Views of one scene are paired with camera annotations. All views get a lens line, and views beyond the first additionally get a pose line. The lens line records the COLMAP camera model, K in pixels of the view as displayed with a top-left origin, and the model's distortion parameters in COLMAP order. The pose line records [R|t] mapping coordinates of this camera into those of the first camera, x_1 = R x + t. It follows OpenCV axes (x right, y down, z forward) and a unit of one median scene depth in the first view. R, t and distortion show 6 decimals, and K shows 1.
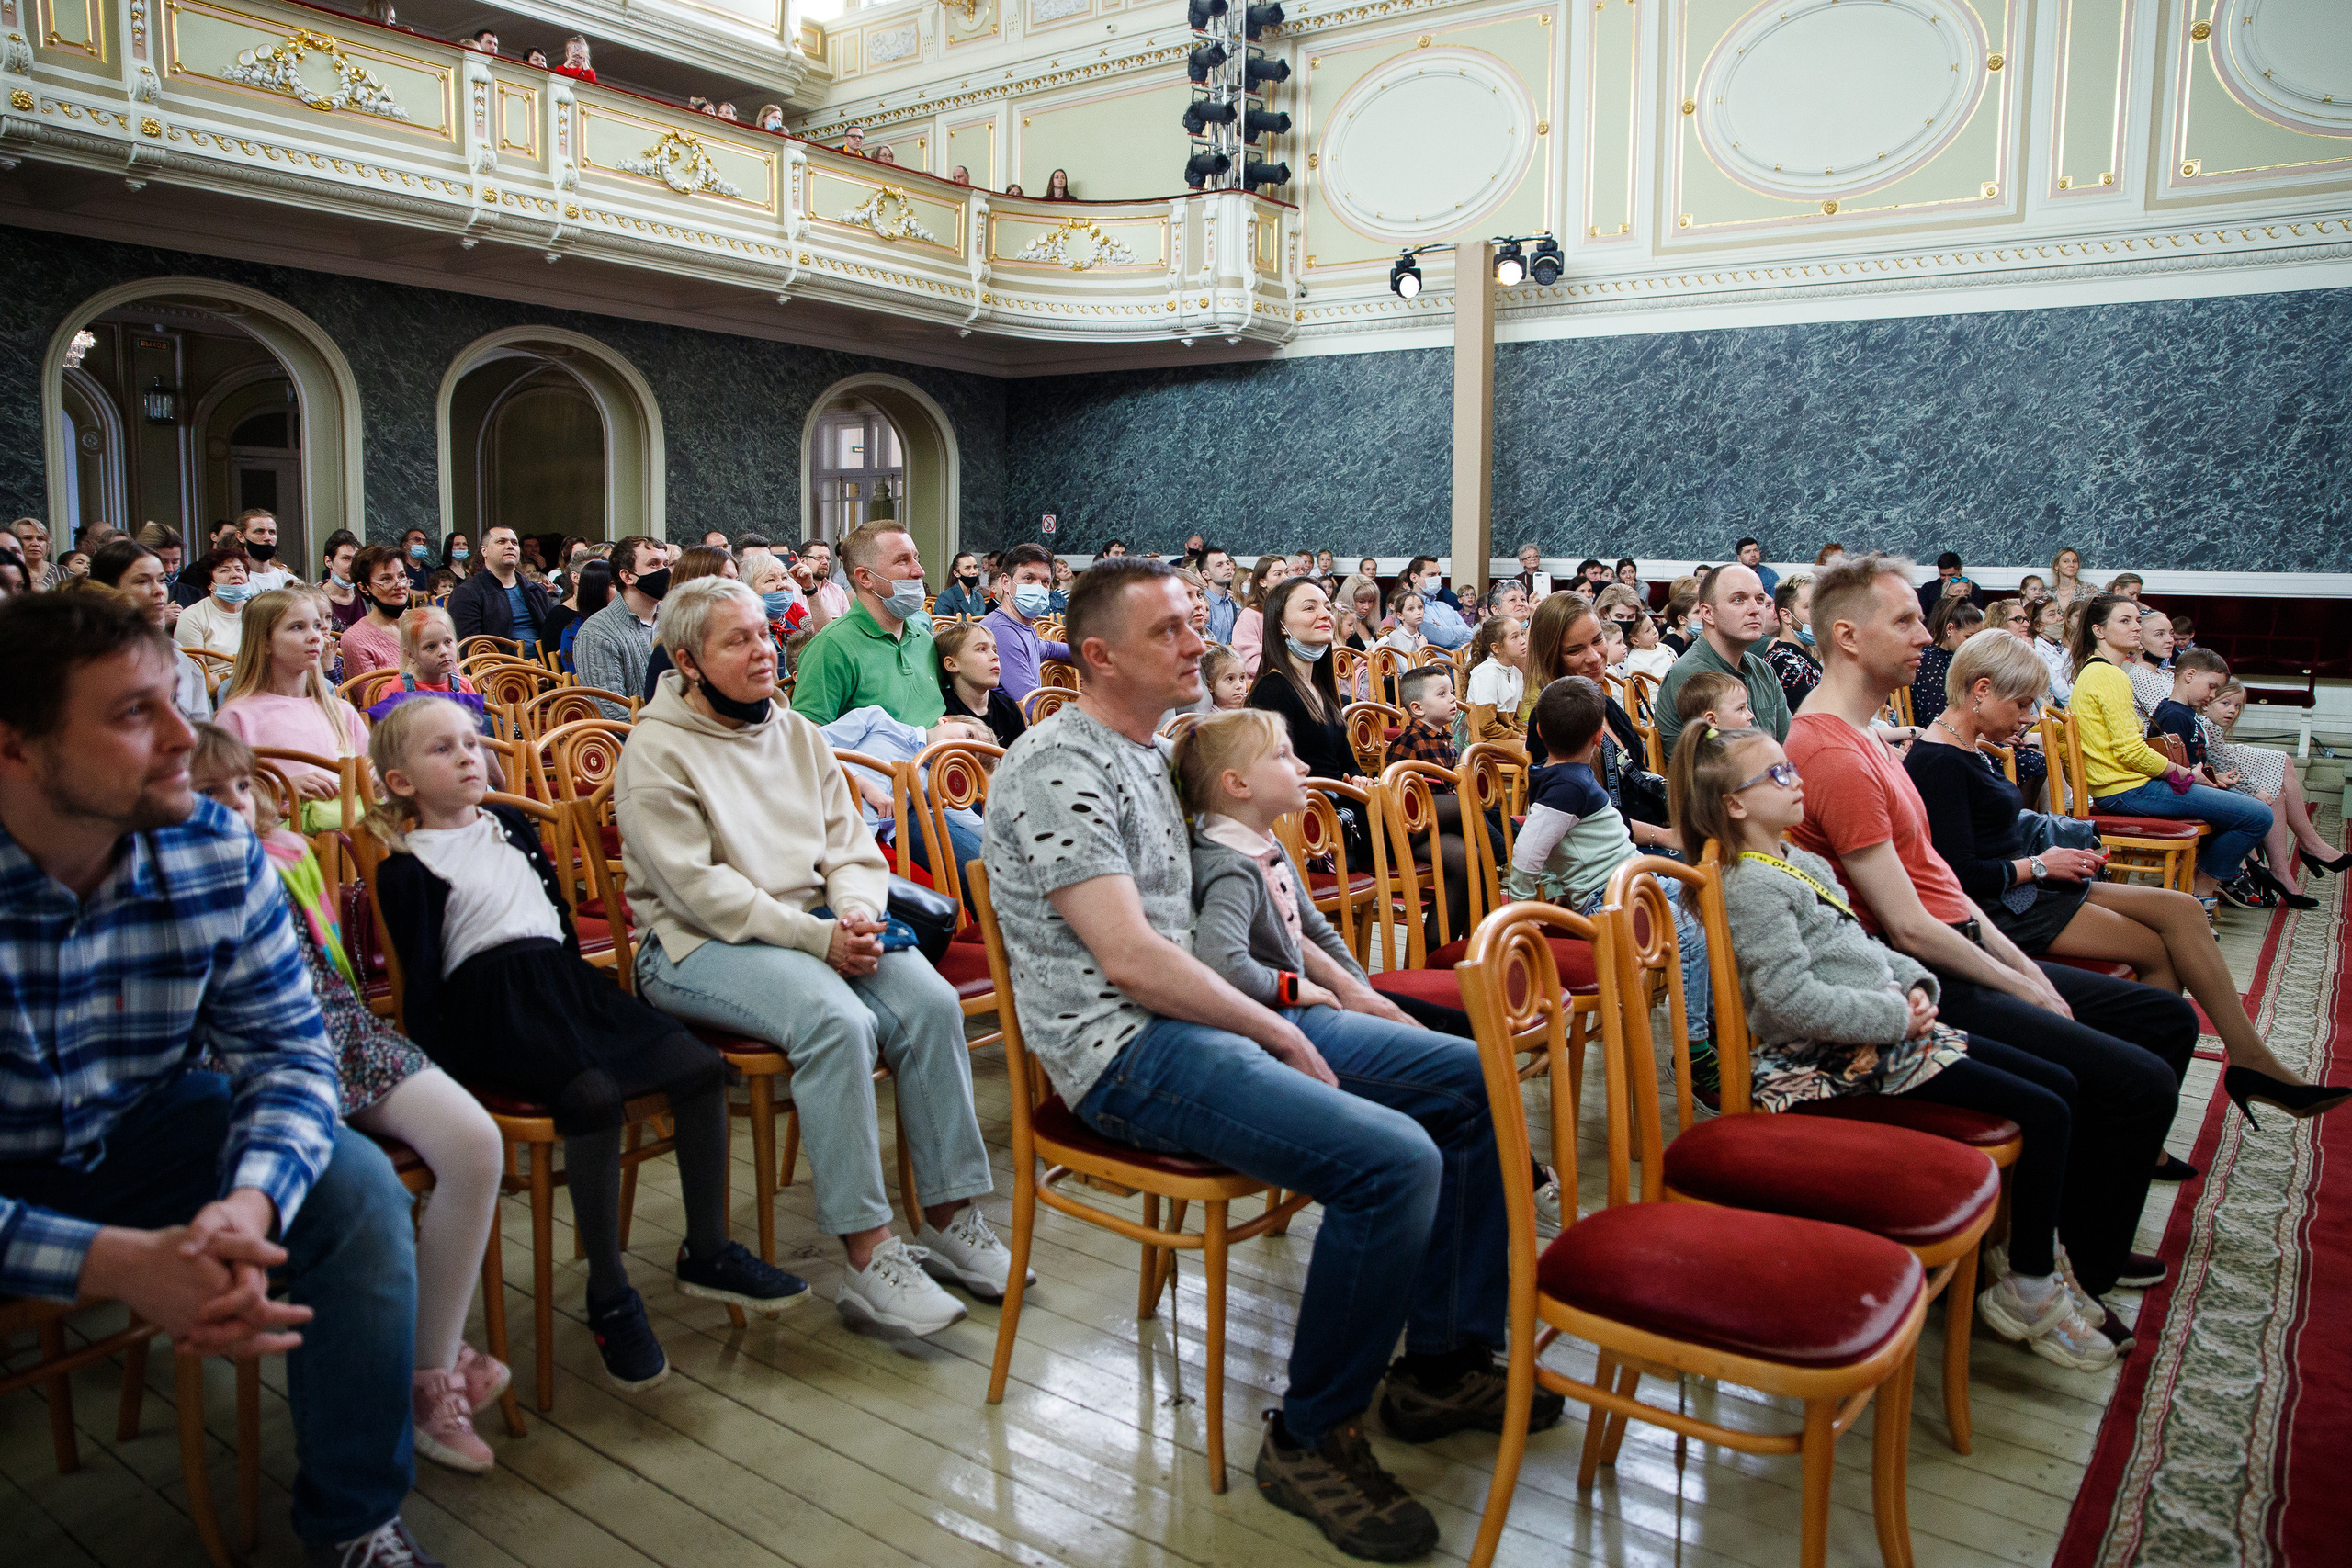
lens RADIAL K [[1706.9, 0, 1177.8], [0, 1706.9, 776.0], [0, 0, 1]] dist [-0.122903, 0.105837]
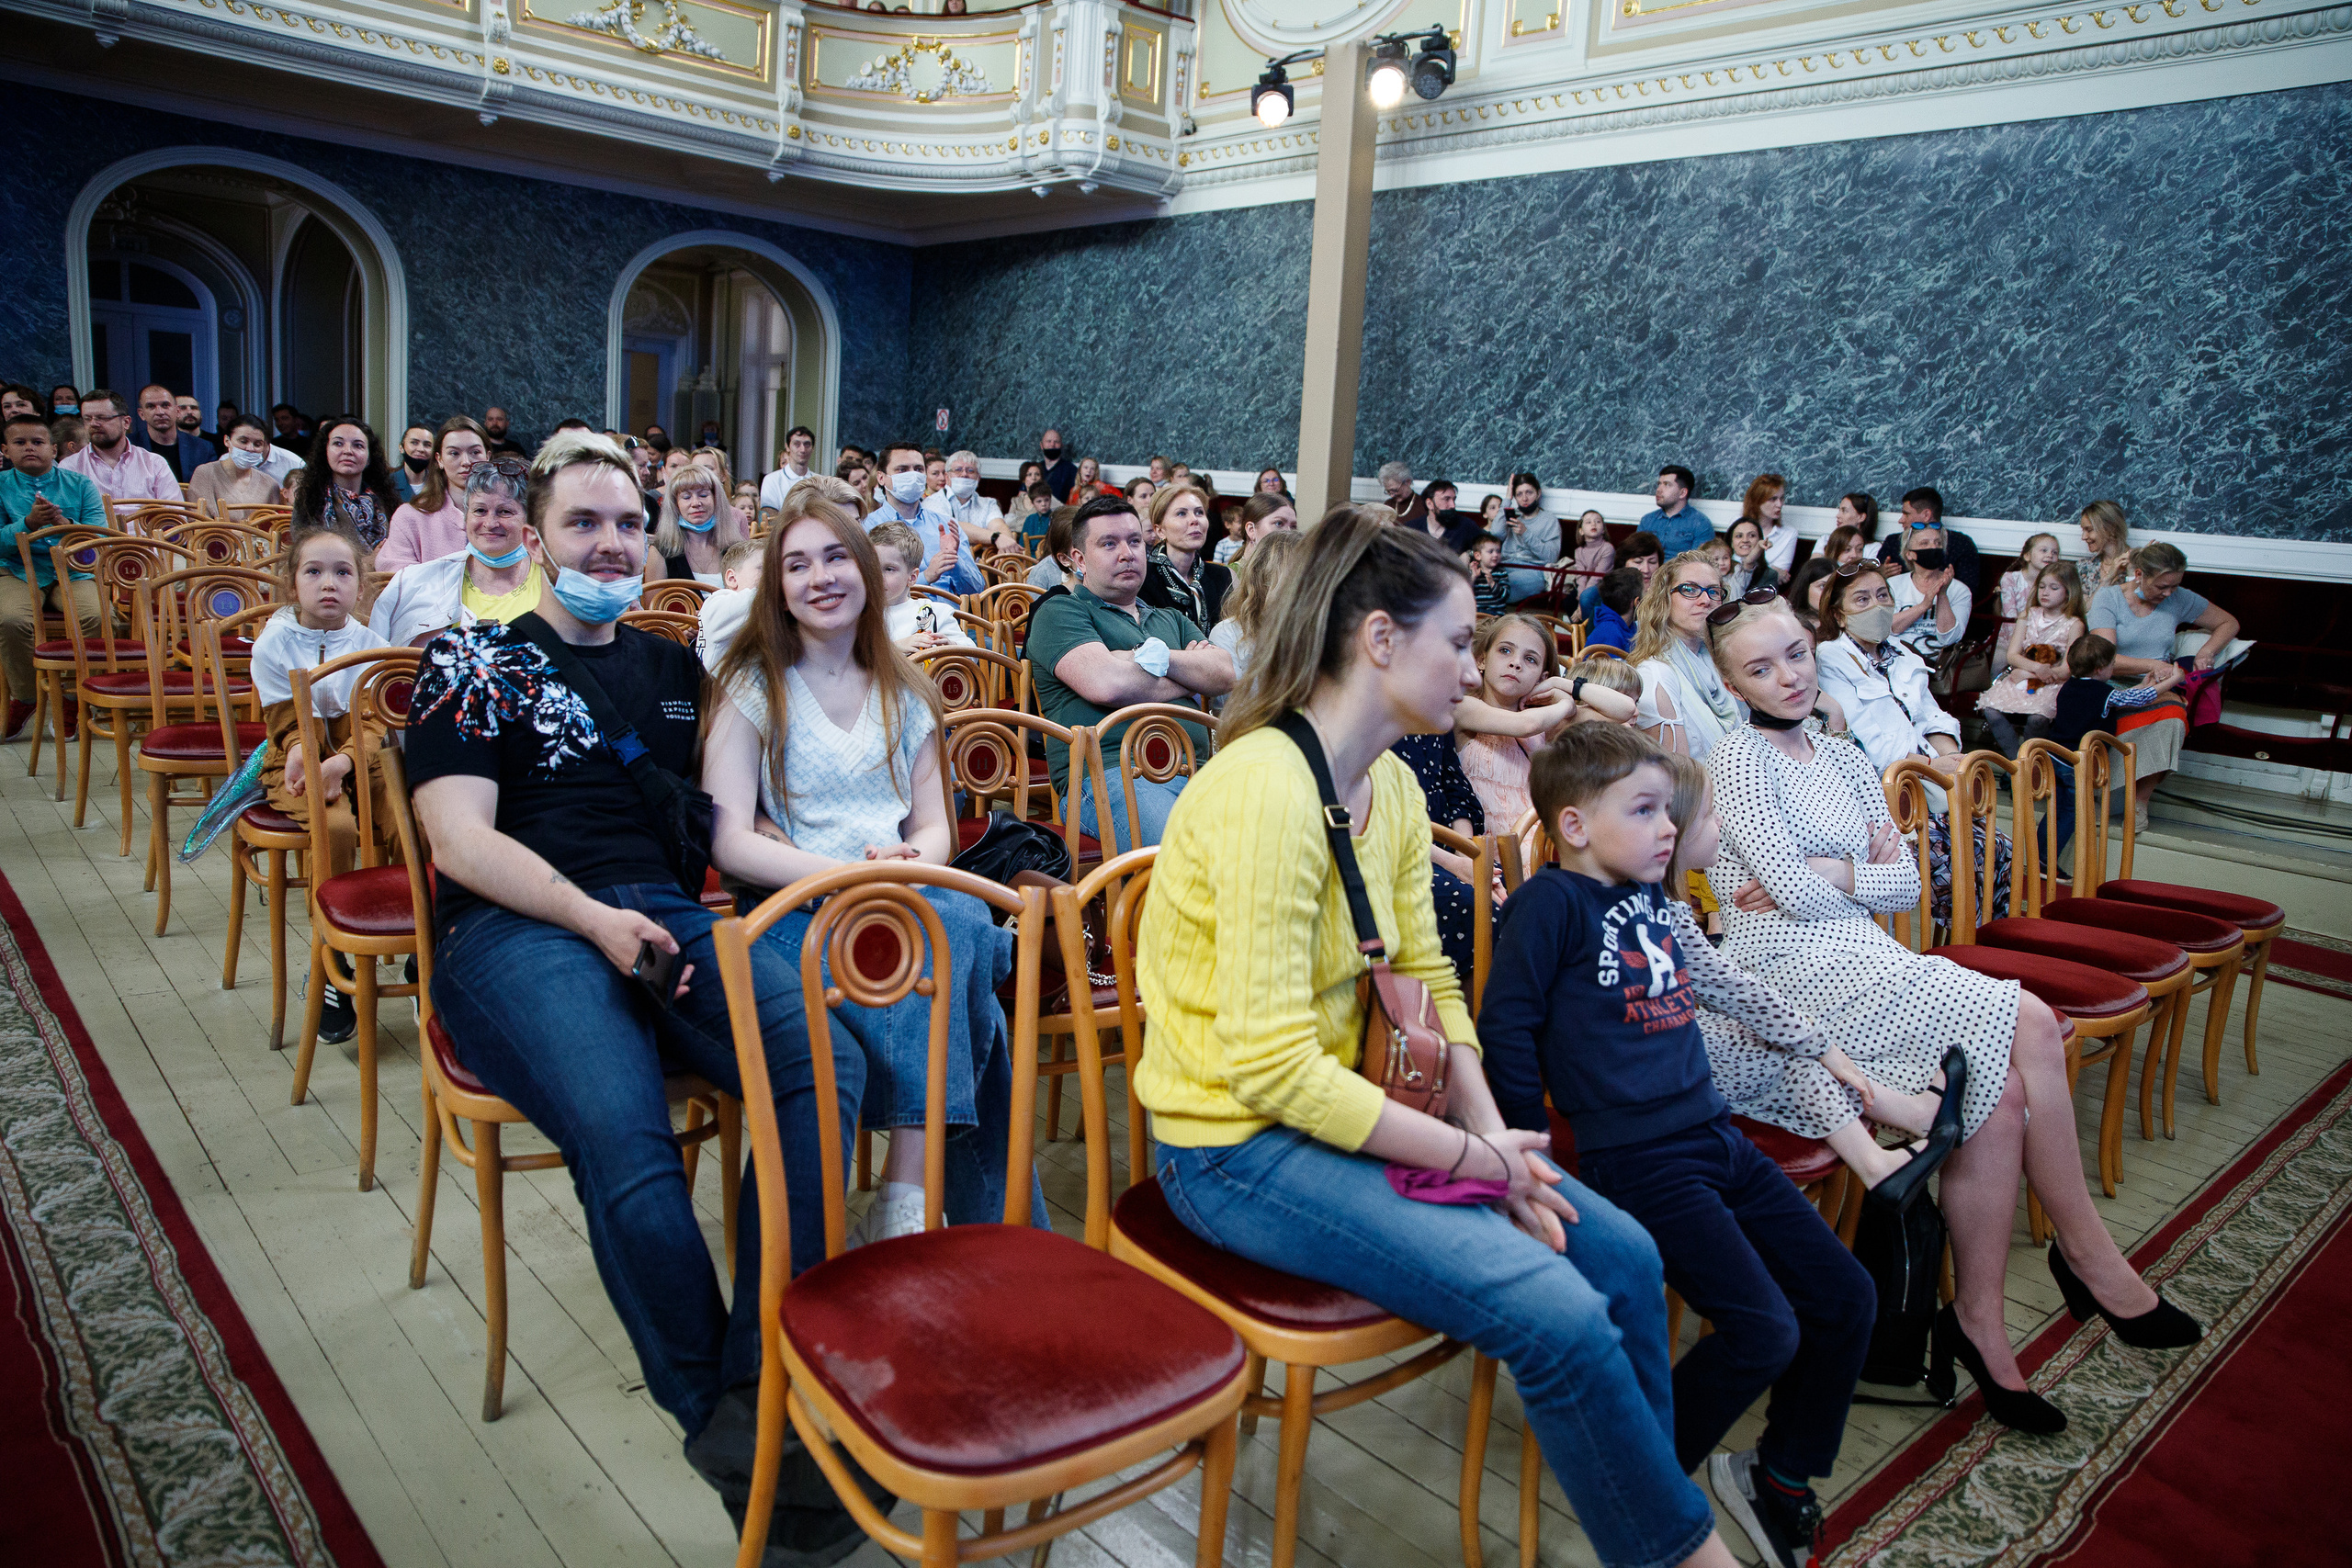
lens RADIAL K [[1621.2, 0, 1175.9], [0, 1621.2, 776.8], [0, 0, 1]] dist [-0.119886, 0.097528]
pose [[0.978901, 0.084187, -0.186188, 0.268172], [-0.074828, 0.995580, 0.056751, -0.033673], [0.190142, -0.041622, 0.980874, 0.304780]]
